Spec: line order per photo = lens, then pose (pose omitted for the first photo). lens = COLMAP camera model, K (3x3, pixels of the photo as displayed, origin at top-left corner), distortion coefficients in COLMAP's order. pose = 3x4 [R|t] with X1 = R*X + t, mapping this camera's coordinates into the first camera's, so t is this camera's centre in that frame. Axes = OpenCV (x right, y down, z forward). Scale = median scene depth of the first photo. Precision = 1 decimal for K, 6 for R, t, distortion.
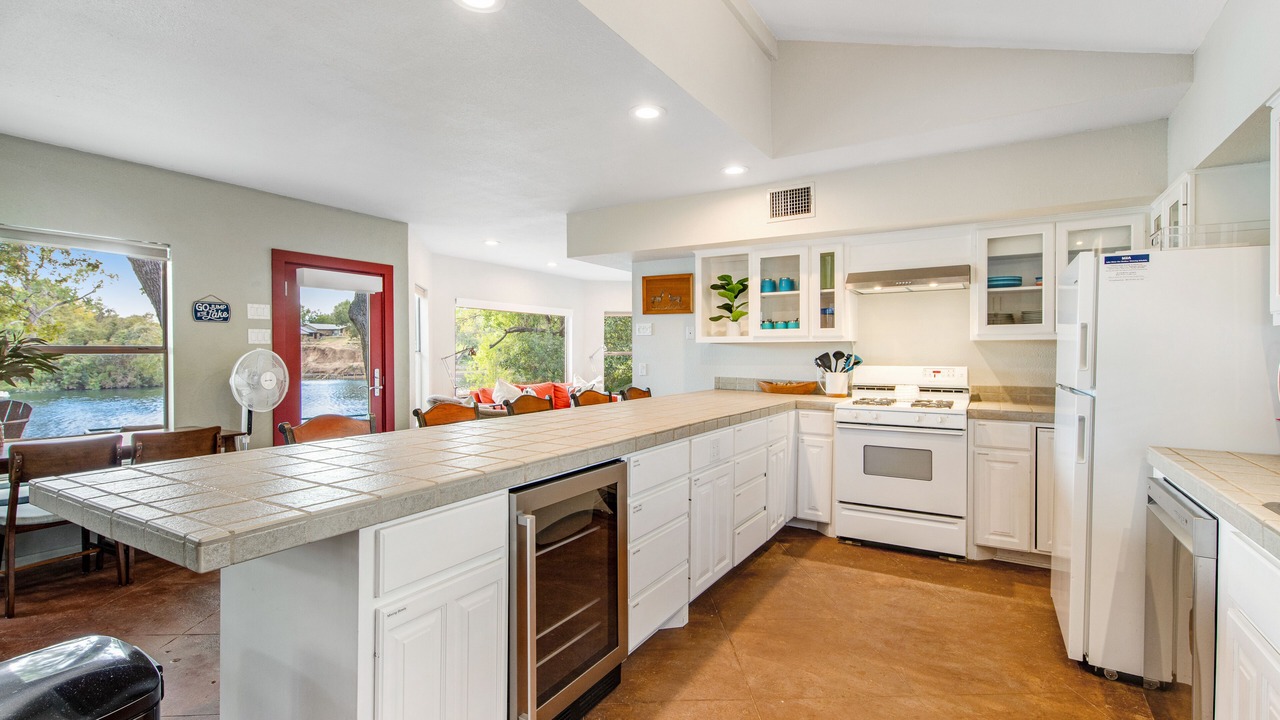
lens RADIAL K [[583.5, 0, 634.5], [0, 583.5, 355.0], [0, 0, 1]] dist [0.010987, -0.000136]
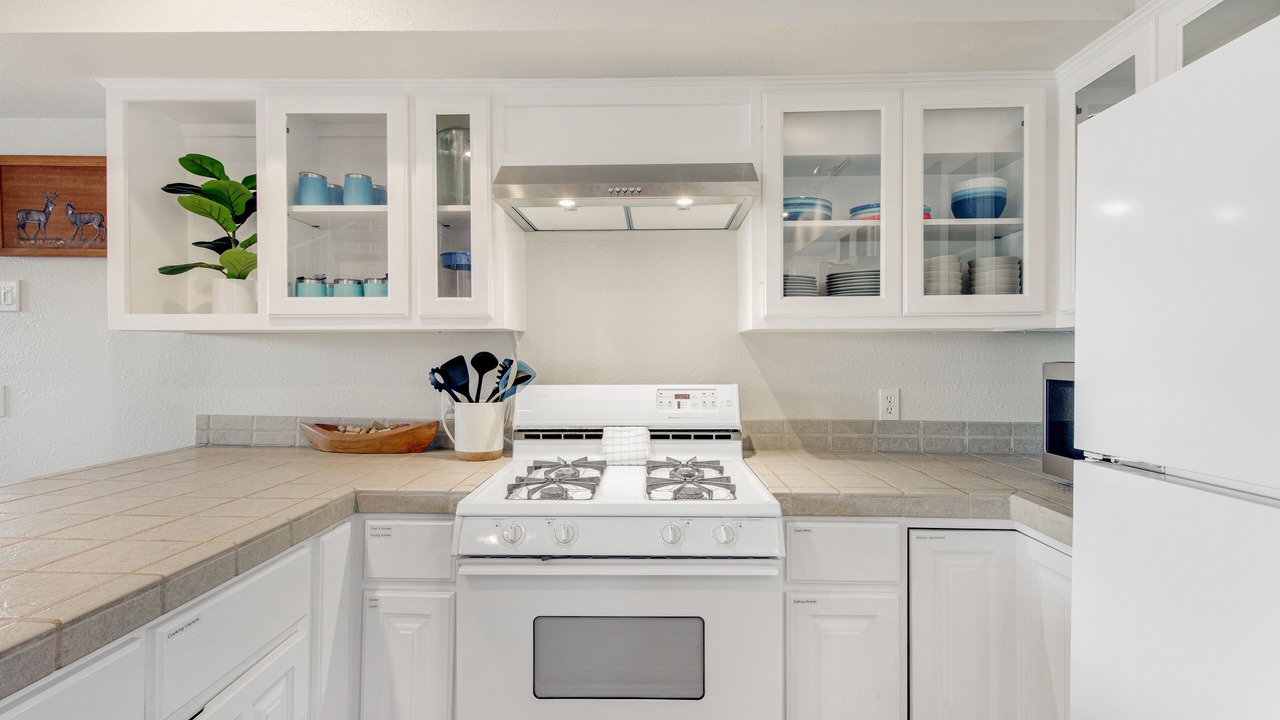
lens RADIAL K [[583.5, 0, 634.5], [0, 583.5, 355.0], [0, 0, 1]] dist [0.010987, -0.000136]
pose [[0.868590, -0.003548, 0.495518, 0.233575], [0.004241, 0.999991, -0.000272, -0.004371], [-0.495513, 0.002338, 0.868598, 0.570763]]
